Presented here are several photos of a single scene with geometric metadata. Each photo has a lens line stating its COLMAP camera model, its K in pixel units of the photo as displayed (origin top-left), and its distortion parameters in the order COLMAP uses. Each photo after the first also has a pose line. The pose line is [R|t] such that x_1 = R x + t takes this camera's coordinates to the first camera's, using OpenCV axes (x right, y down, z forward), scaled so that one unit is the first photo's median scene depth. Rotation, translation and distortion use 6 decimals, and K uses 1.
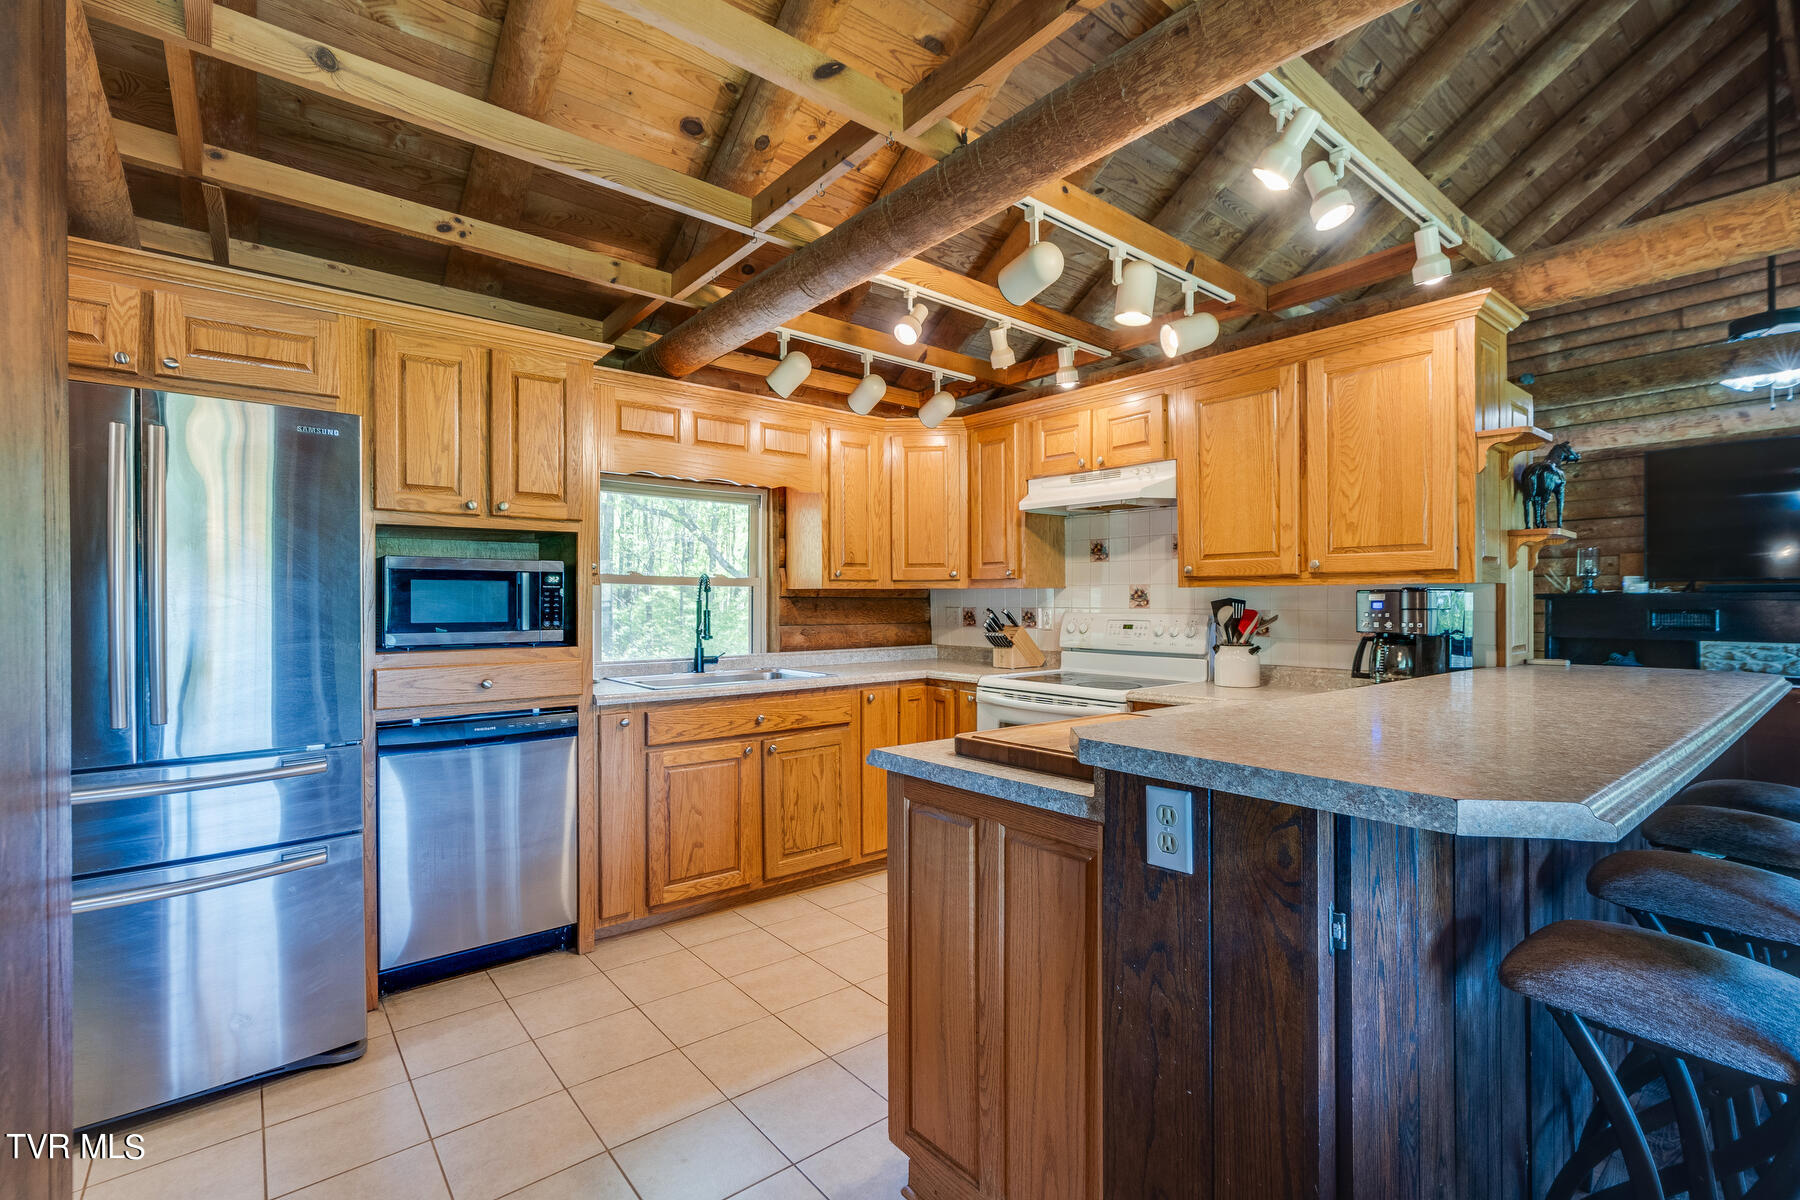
lens RADIAL K [[818.8, 0, 903.3], [0, 818.8, 601.8], [0, 0, 1]] dist [-0.009117, 0.002571]
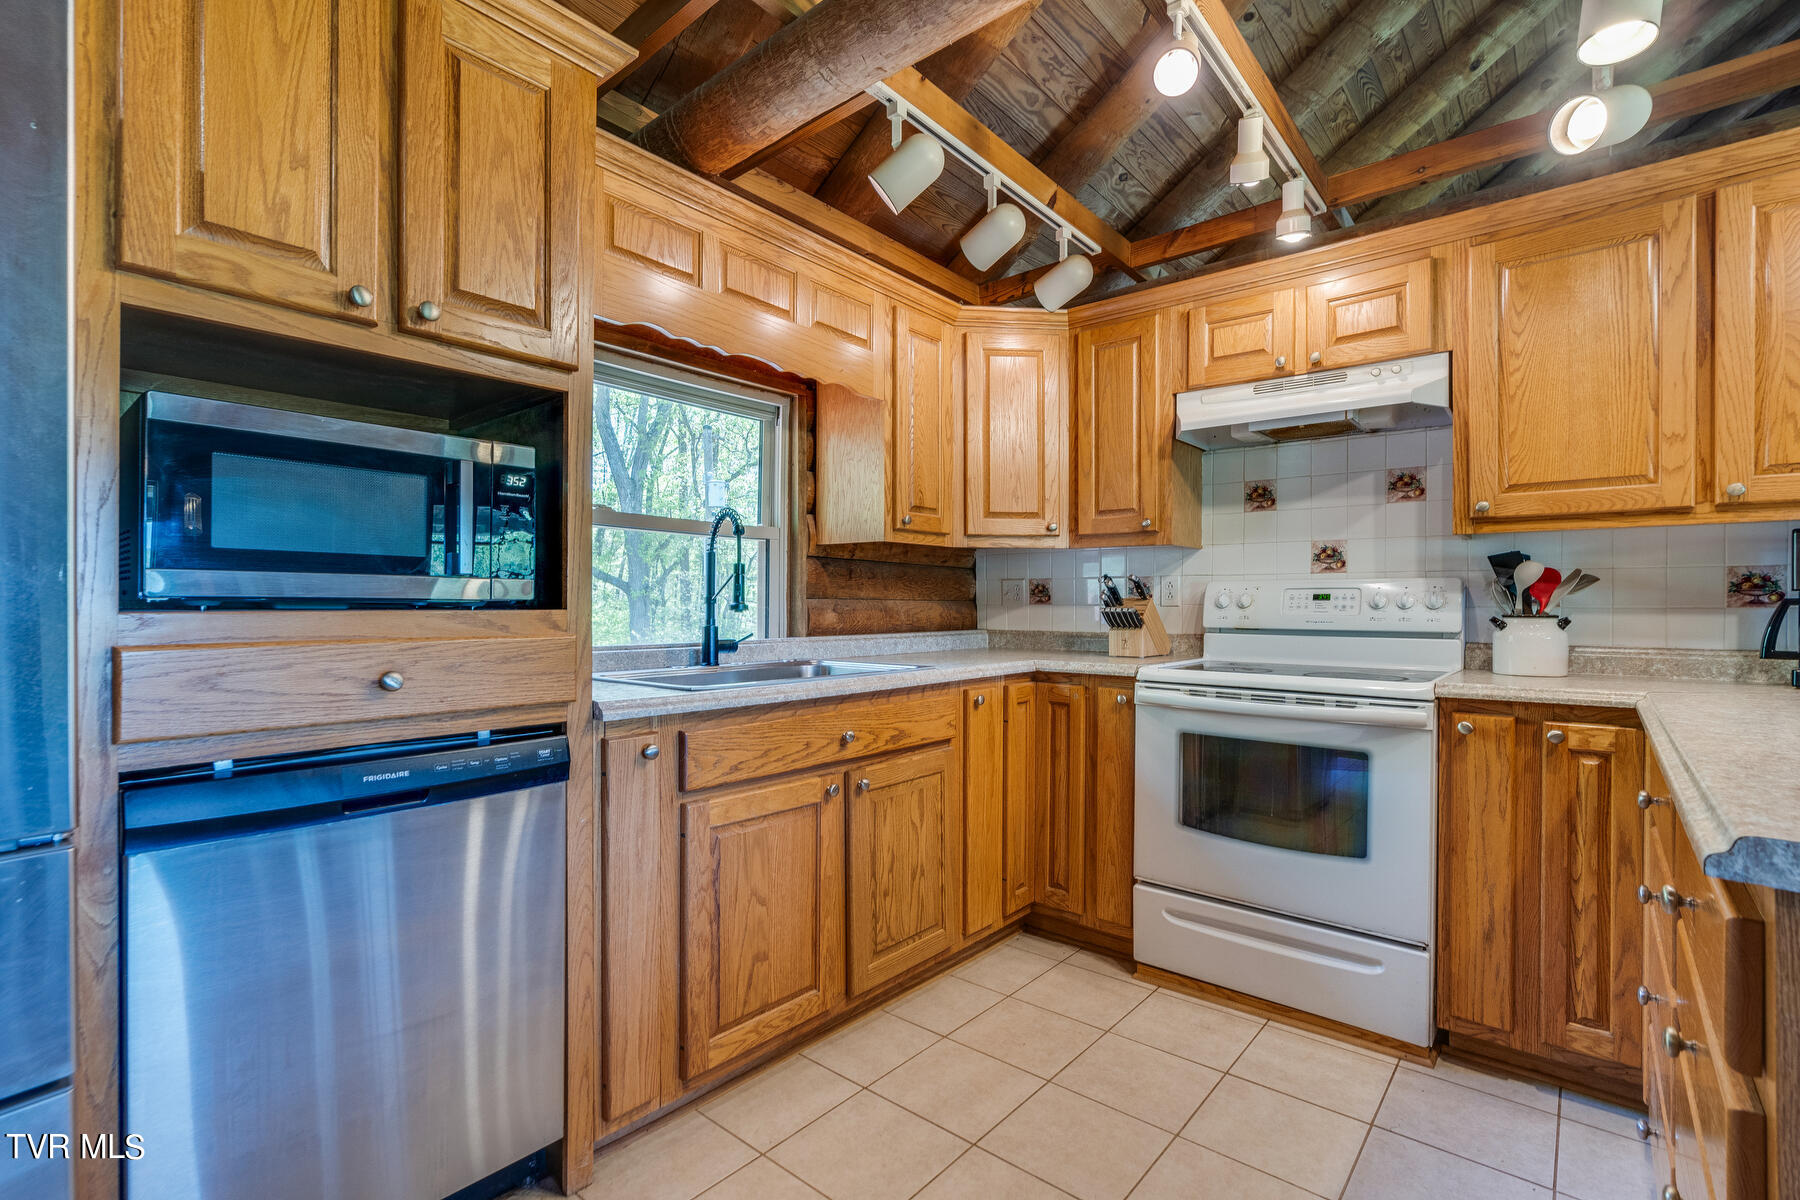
lens RADIAL K [[818.8, 0, 900.2], [0, 818.8, 607.3], [0, 0, 1]] dist [-0.009117, 0.002571]
pose [[0.983486, 0.004620, 0.180923, -0.252591], [-0.004737, 0.999989, 0.000213, 0.046505], [-0.180920, -0.001066, 0.983497, 0.398616]]
